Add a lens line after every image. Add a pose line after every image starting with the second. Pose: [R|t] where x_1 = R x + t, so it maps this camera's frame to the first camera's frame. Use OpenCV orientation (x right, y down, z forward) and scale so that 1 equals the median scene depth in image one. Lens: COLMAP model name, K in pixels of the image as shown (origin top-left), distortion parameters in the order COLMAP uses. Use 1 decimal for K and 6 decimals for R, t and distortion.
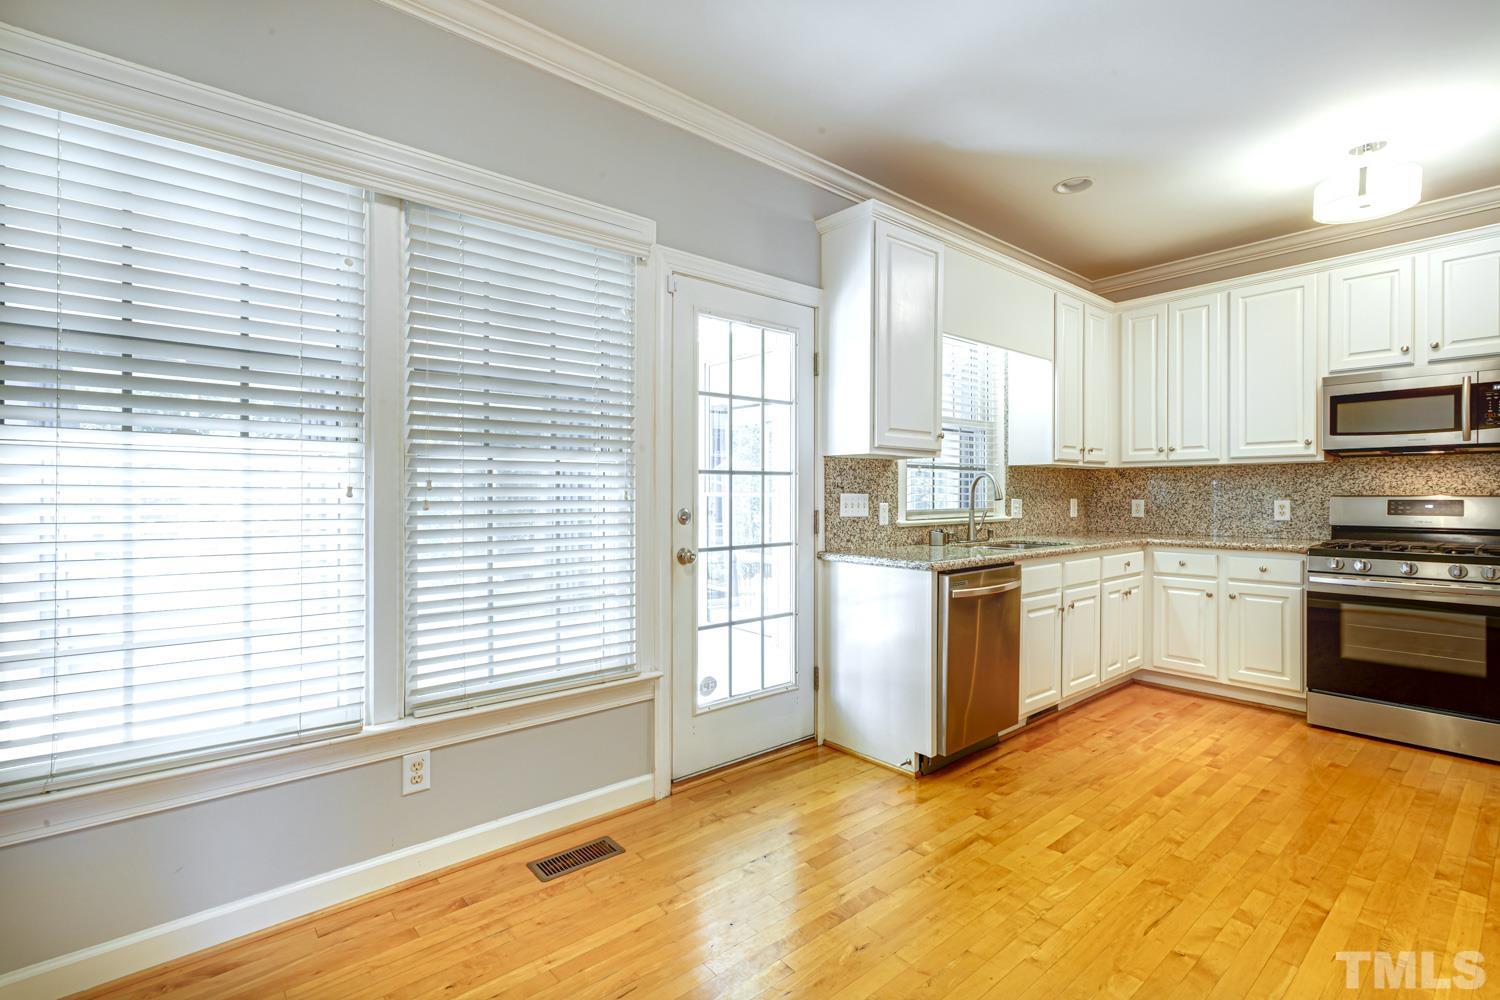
lens RADIAL K [[677.8, 0, 711.4], [0, 677.8, 495.8], [0, 0, 1]] dist [-0.001681, 0.000491]
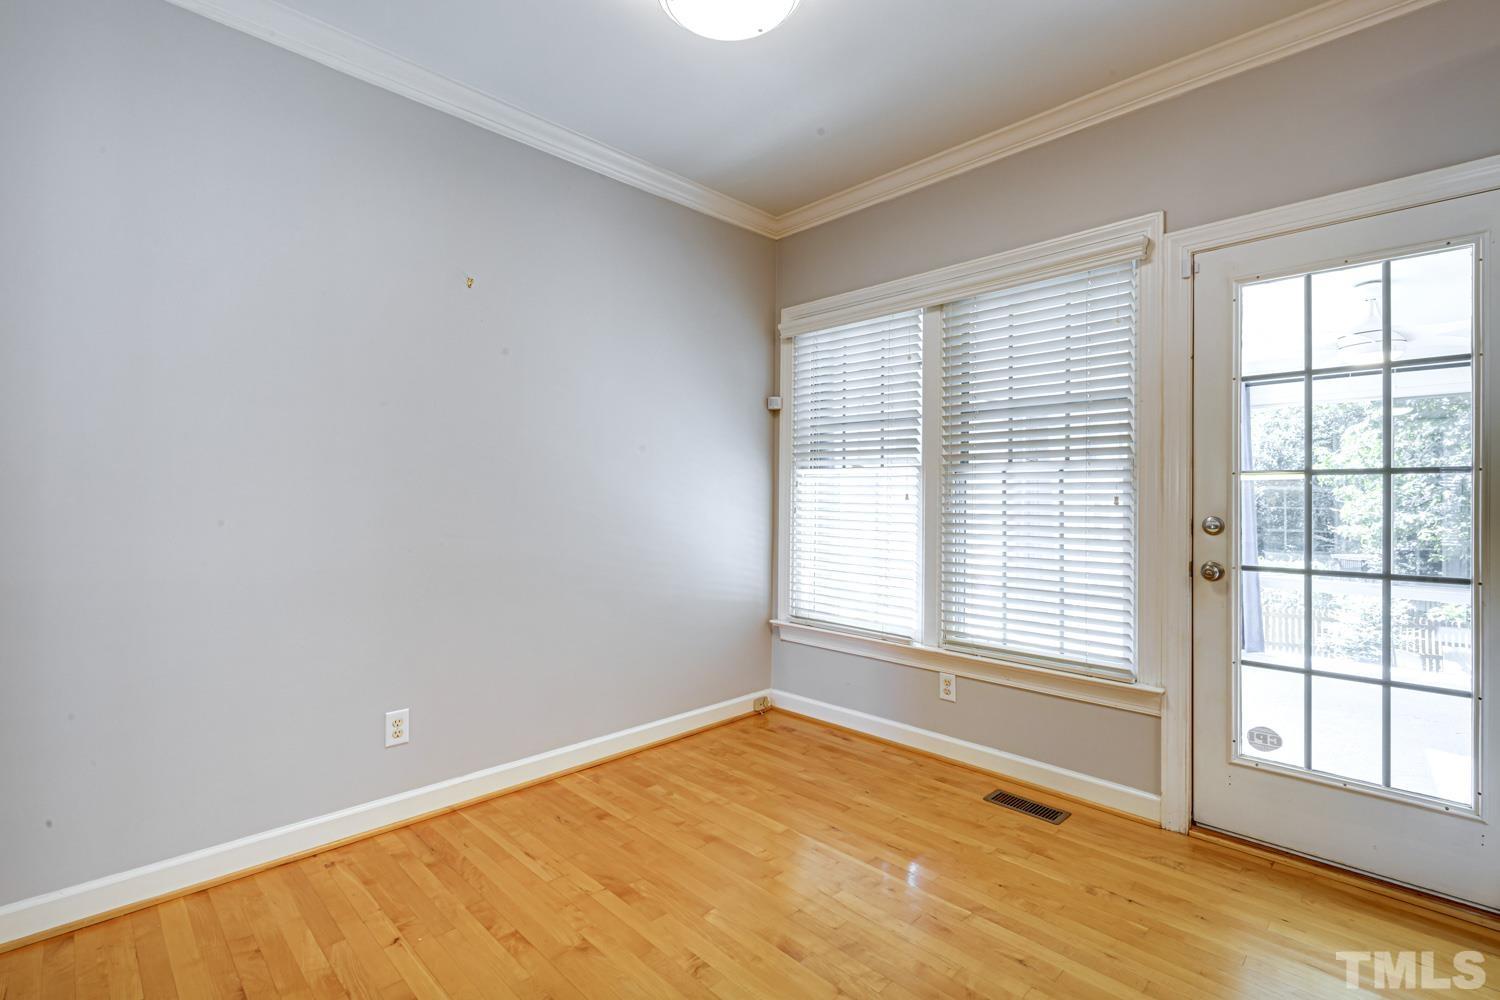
lens RADIAL K [[677.8, 0, 764.6], [0, 677.8, 491.6], [0, 0, 1]] dist [-0.001681, 0.000491]
pose [[0.114206, -0.010298, -0.993404, 0.596651], [-0.012351, 0.999854, -0.011785, 0.003549], [0.993380, 0.013615, 0.114062, 0.260001]]
